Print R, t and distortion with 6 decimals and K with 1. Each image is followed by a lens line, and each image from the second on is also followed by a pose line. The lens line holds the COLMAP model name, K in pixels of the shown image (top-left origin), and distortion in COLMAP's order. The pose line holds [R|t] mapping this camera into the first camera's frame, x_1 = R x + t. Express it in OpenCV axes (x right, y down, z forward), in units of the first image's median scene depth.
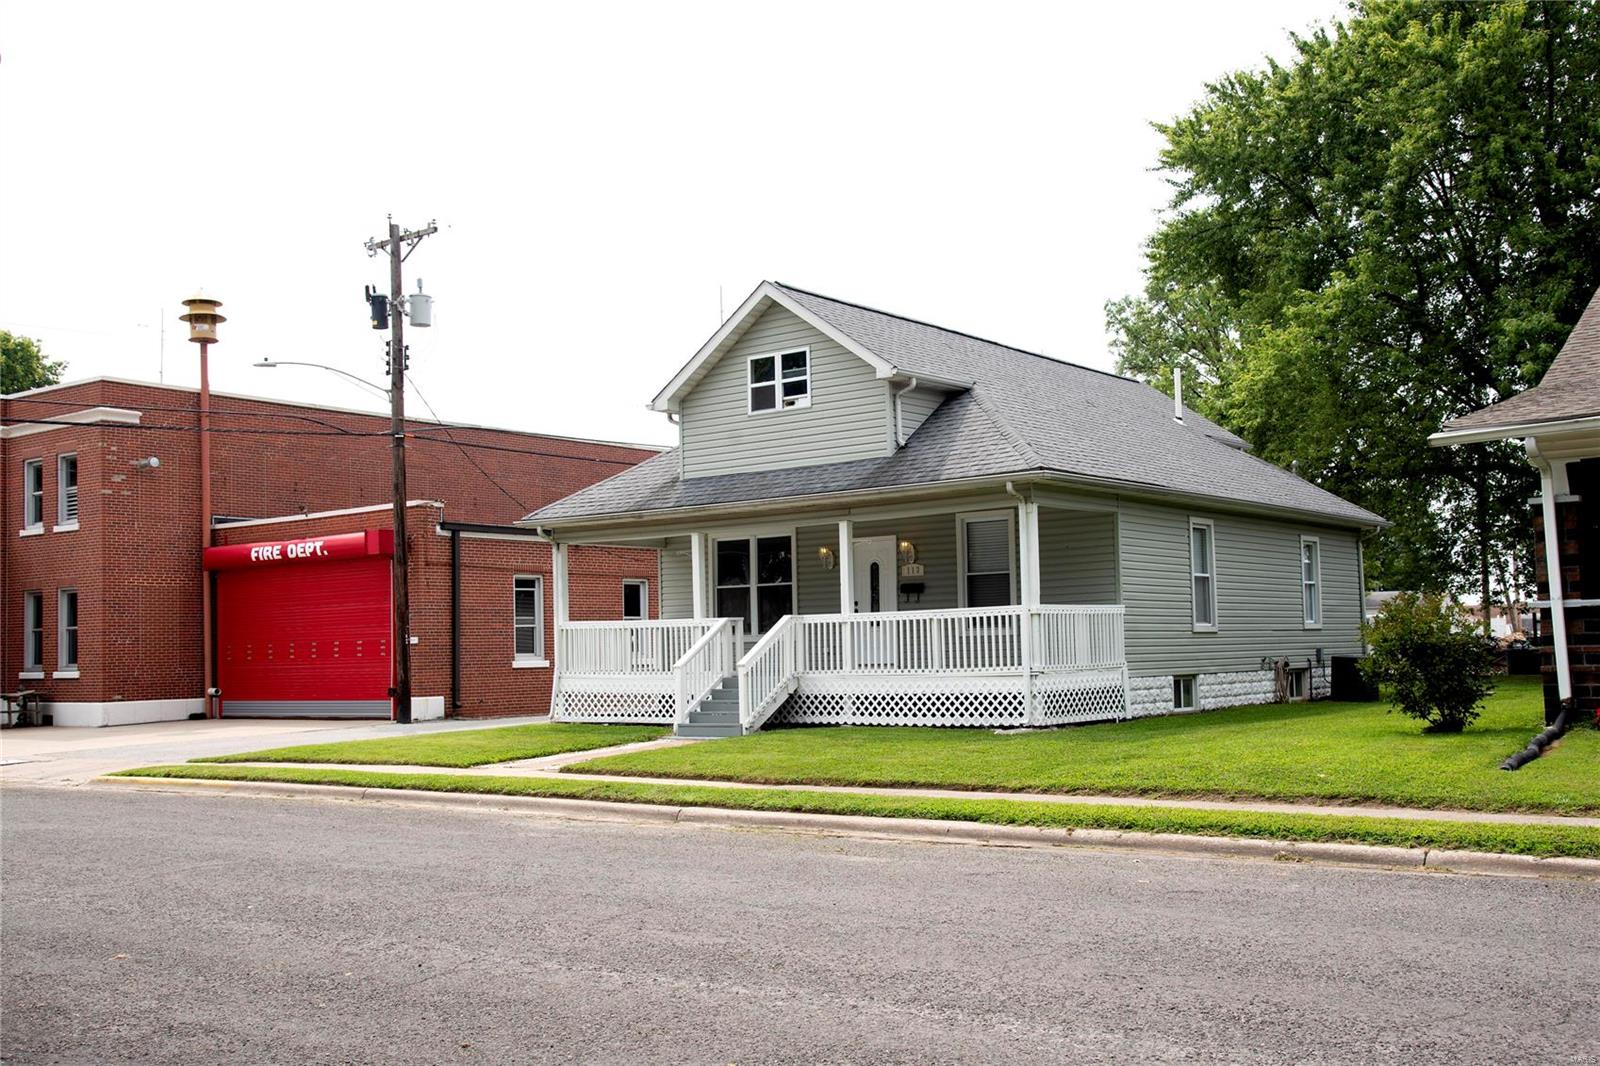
lens RADIAL K [[1640.6, 0, 801.3], [0, 1640.6, 538.7], [0, 0, 1]] dist [-0.110541, -0.000602]
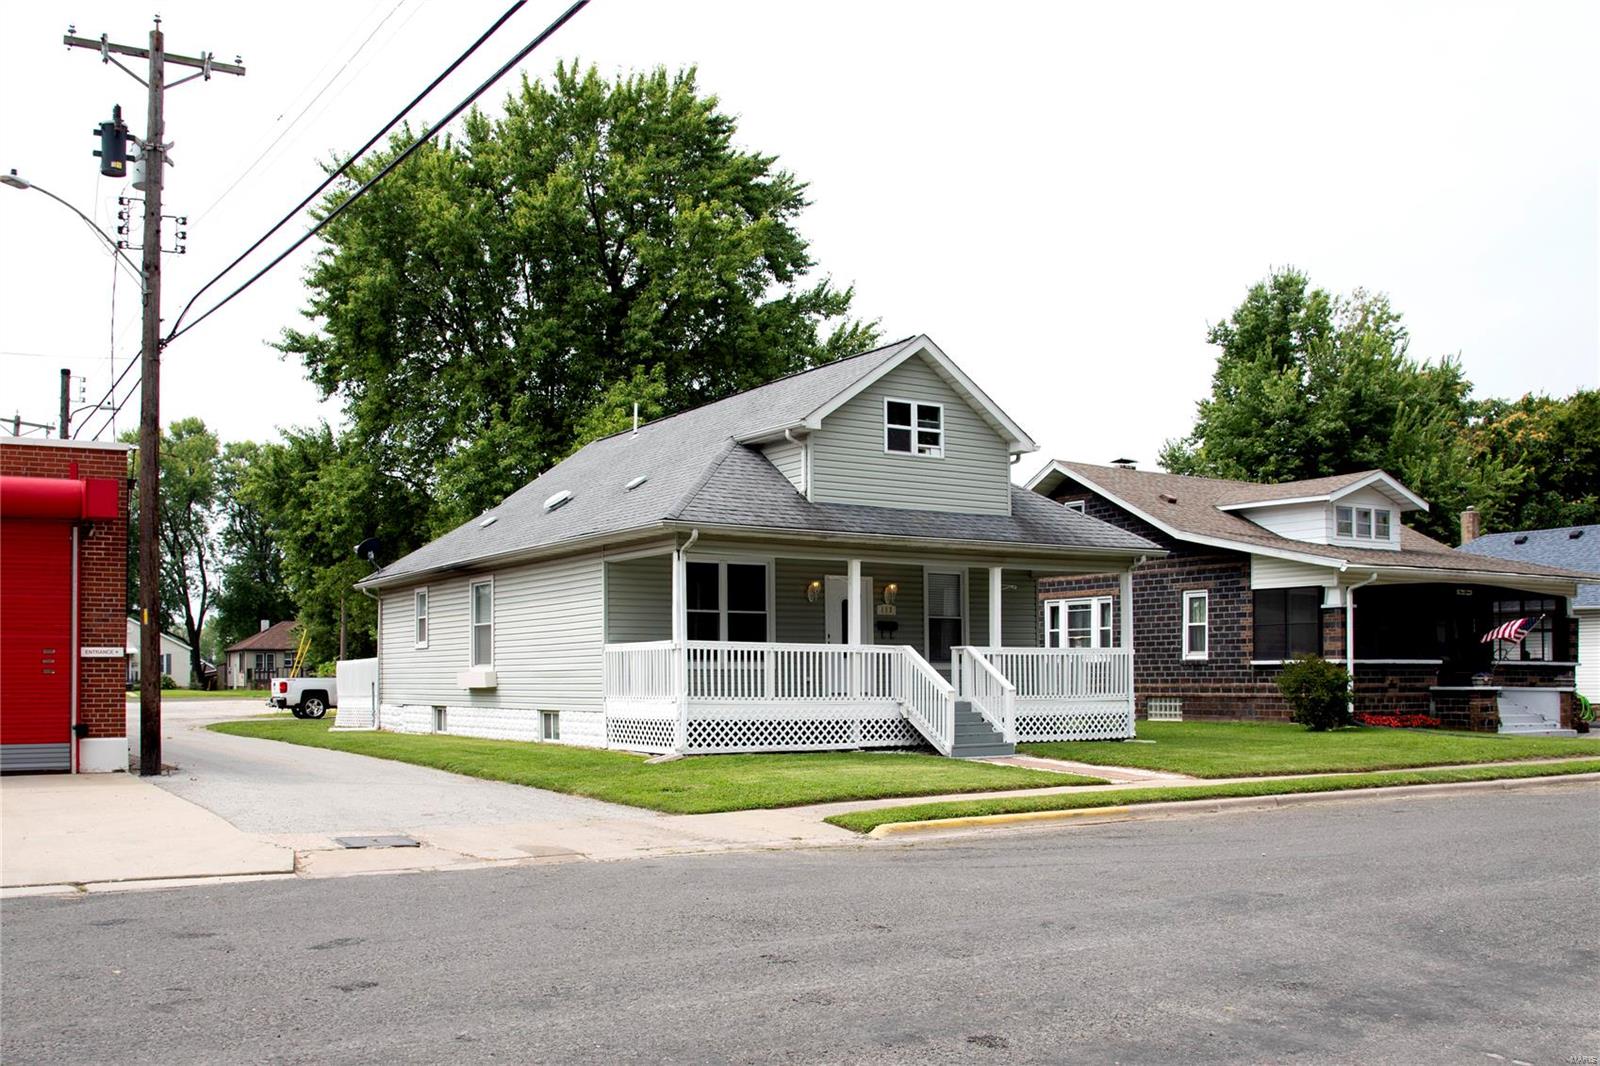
lens RADIAL K [[1541.1, 0, 869.9], [0, 1541.1, 583.9], [0, 0, 1]] dist [-0.132876, -0.002352]
pose [[0.310852, 0.081780, 0.946934, -0.957828], [-0.067192, 0.995690, -0.063933, 0.071394], [-0.948080, -0.043752, 0.315007, 0.693842]]
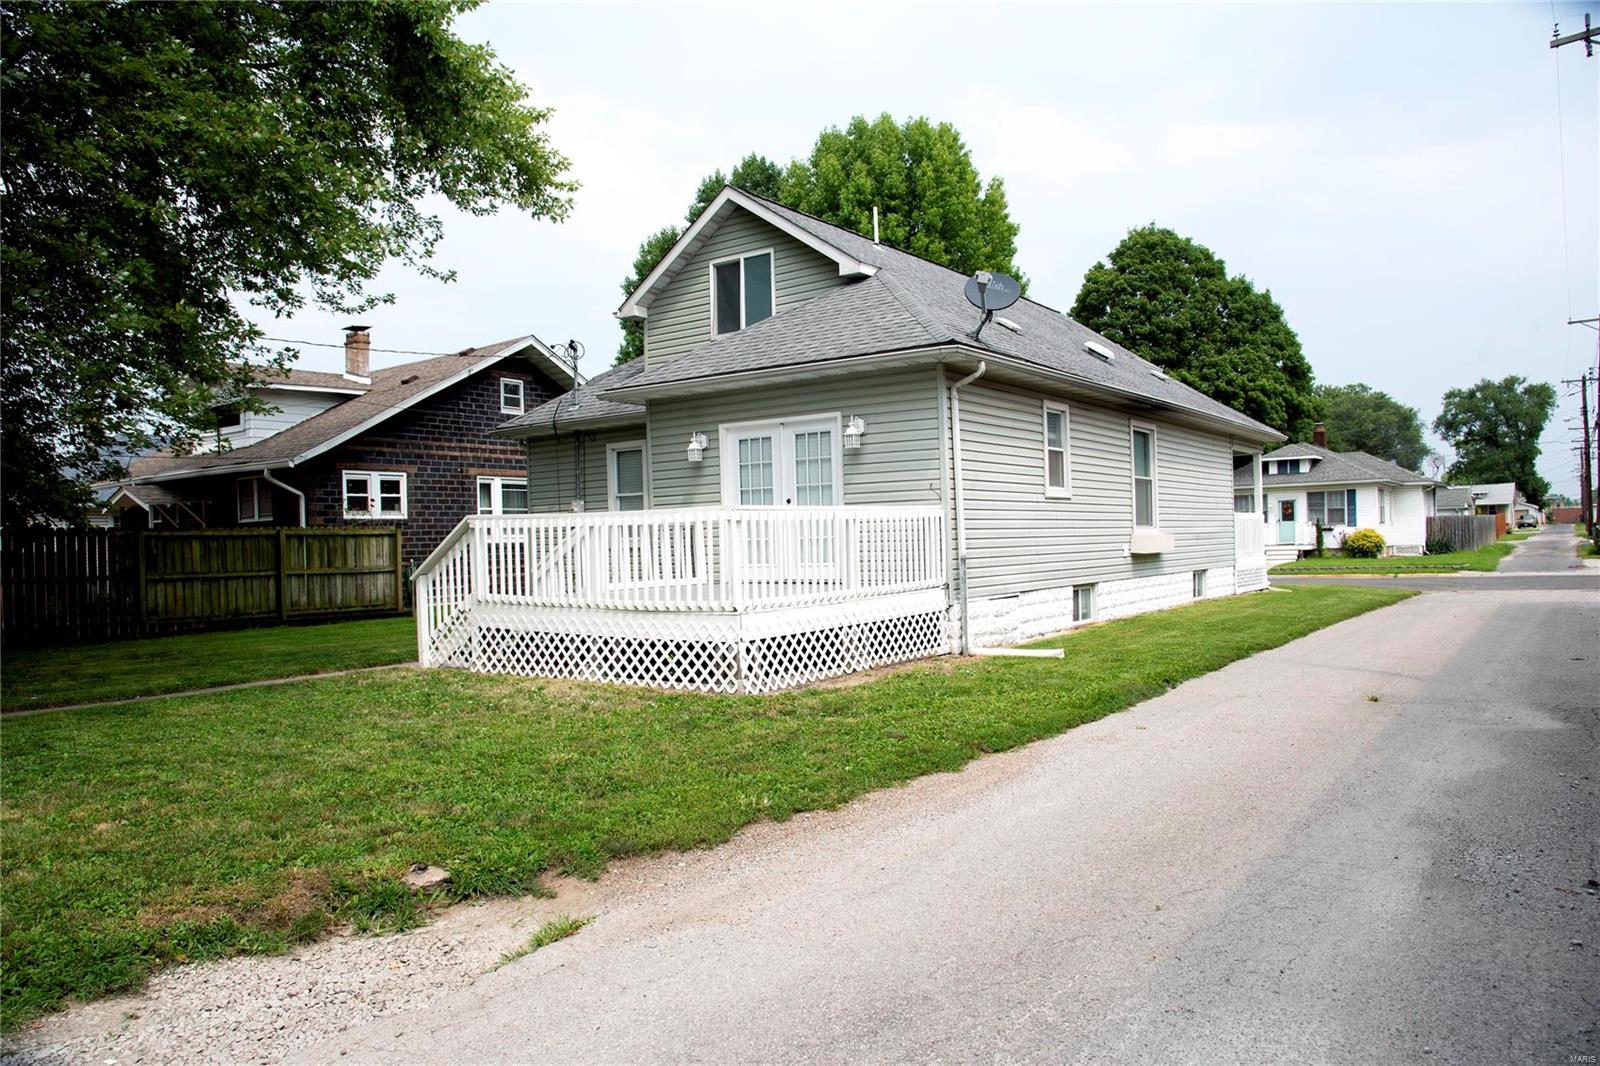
lens RADIAL K [[1095.5, 0, 799.7], [0, 1095.5, 540.7], [0, 0, 1]] dist [-0.121189, 0.057152]
pose [[-0.997158, 0.053428, -0.053124, 0.312694], [0.056995, 0.996051, -0.068079, 0.122564], [0.049277, -0.070914, -0.996265, 2.019872]]
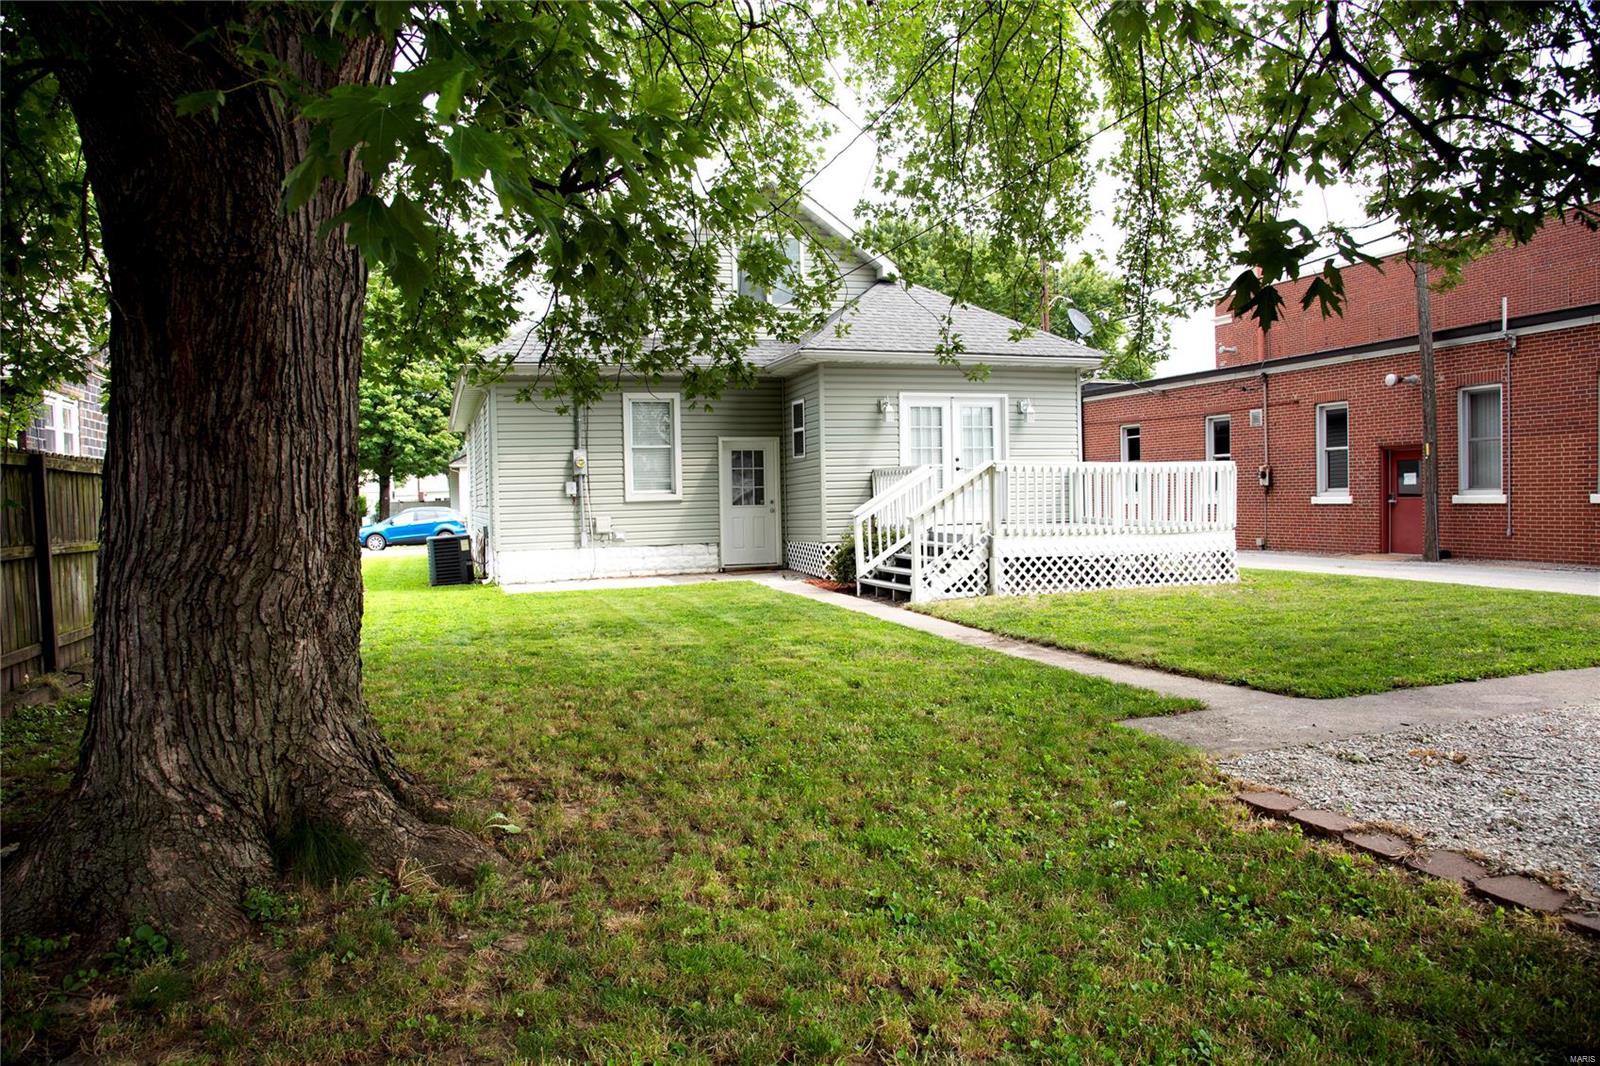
lens RADIAL K [[1090.1, 0, 790.9], [0, 1090.1, 528.5], [0, 0, 1]] dist [-0.114962, 0.054301]
pose [[-0.549887, 0.064634, -0.832735, 0.888484], [0.095303, 0.995345, 0.014323, 0.090230], [0.829784, -0.071486, -0.553487, 1.776730]]
